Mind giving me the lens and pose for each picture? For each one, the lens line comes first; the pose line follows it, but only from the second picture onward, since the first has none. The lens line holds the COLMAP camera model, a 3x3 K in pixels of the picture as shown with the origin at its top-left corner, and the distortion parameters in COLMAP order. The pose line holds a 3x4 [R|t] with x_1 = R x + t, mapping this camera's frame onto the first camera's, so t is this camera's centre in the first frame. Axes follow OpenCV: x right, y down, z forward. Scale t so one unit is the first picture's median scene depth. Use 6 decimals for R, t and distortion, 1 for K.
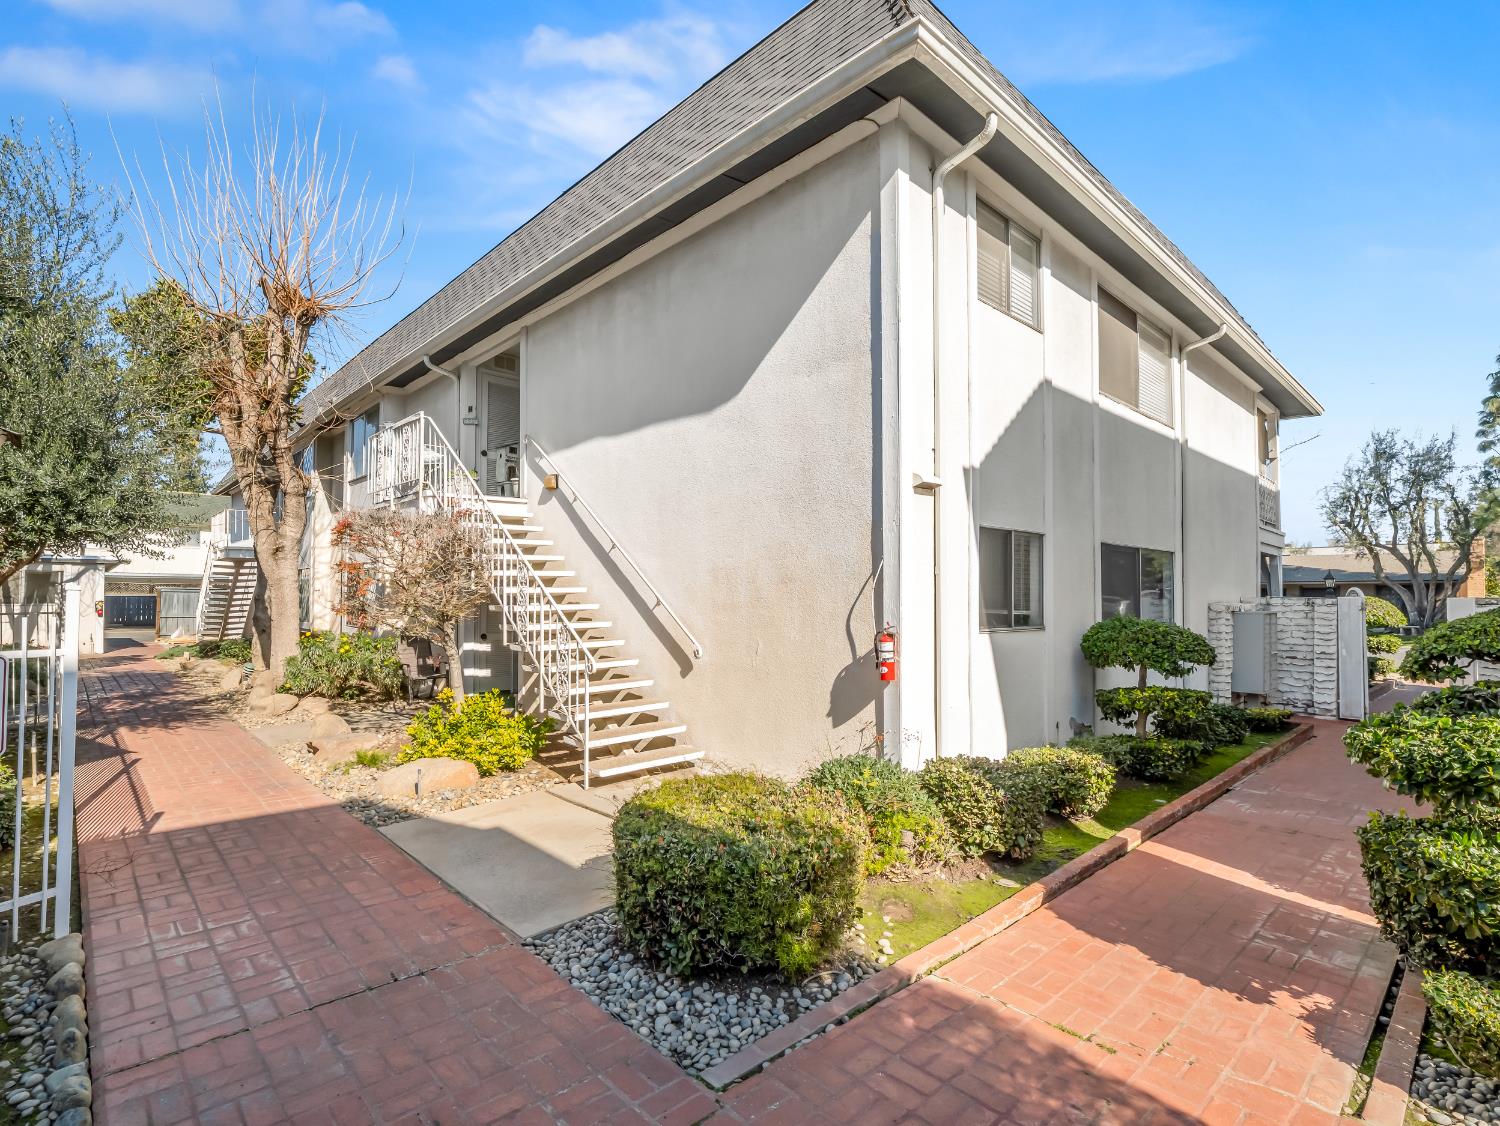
lens RADIAL K [[730.3, 0, 740.1], [0, 730.3, 571.3], [0, 0, 1]] dist [-0.014003, -0.000489]
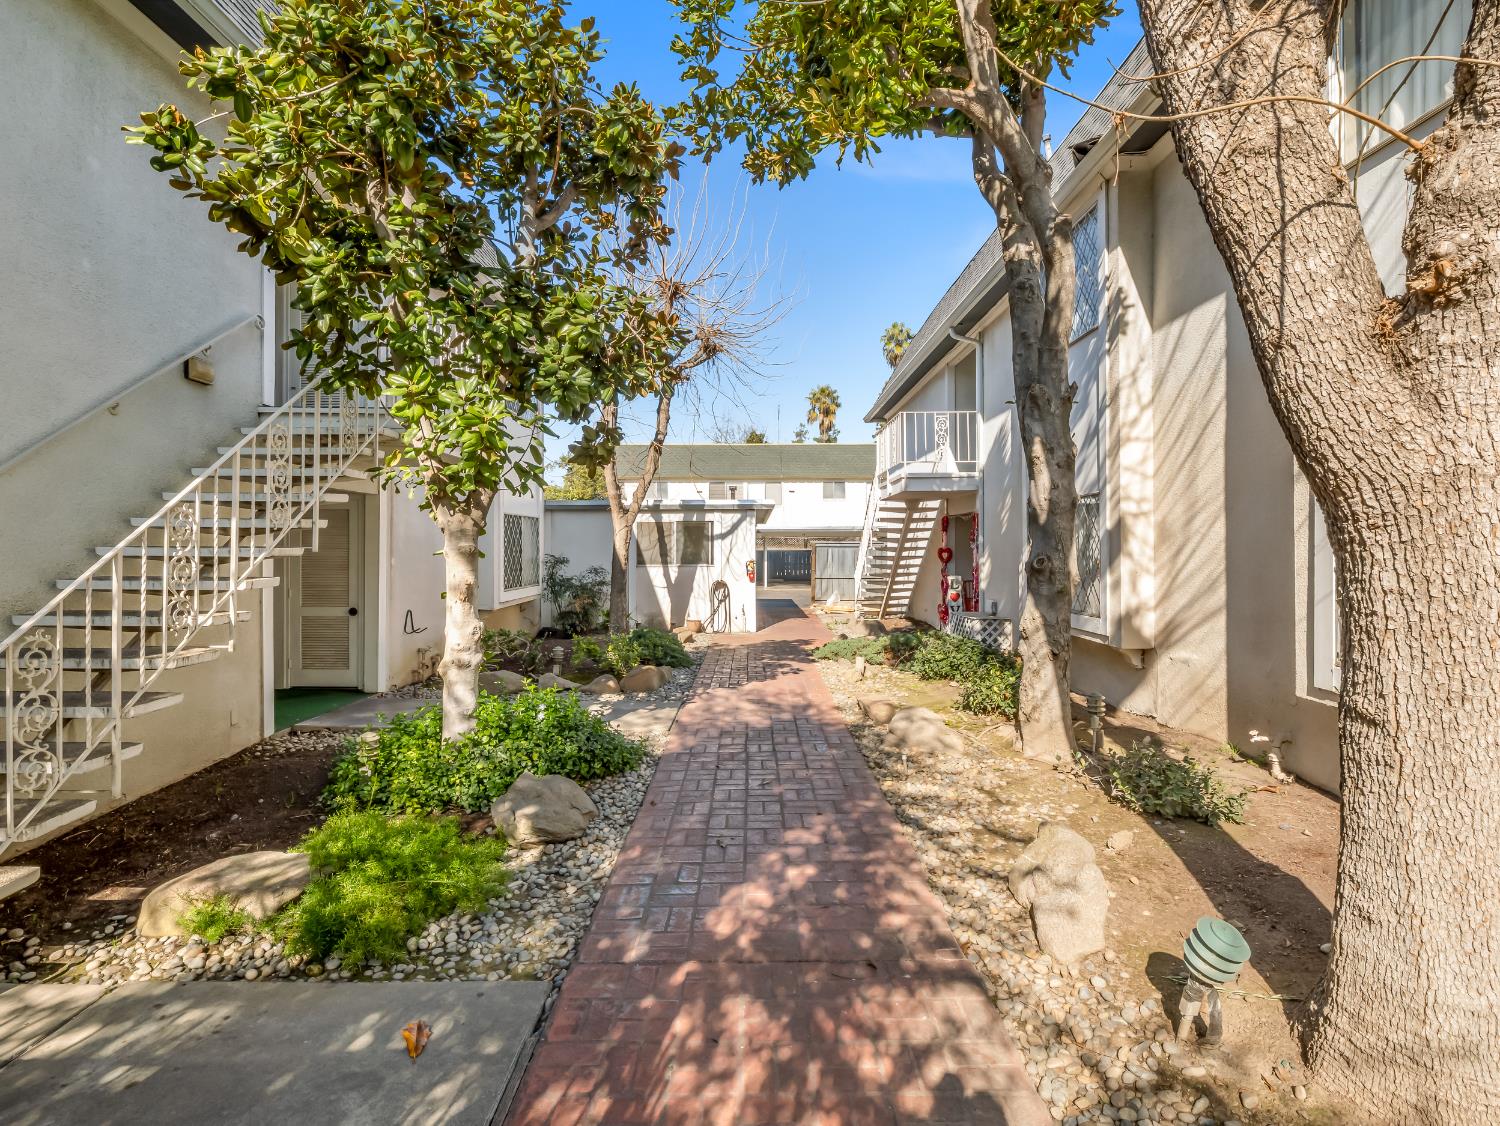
lens RADIAL K [[730.3, 0, 750.5], [0, 730.3, 552.4], [0, 0, 1]] dist [-0.014003, -0.000489]
pose [[0.725885, 0.002591, -0.687811, -0.341811], [0.025149, 0.999224, 0.030304, 0.009204], [0.687356, -0.039295, 0.725257, 0.418658]]
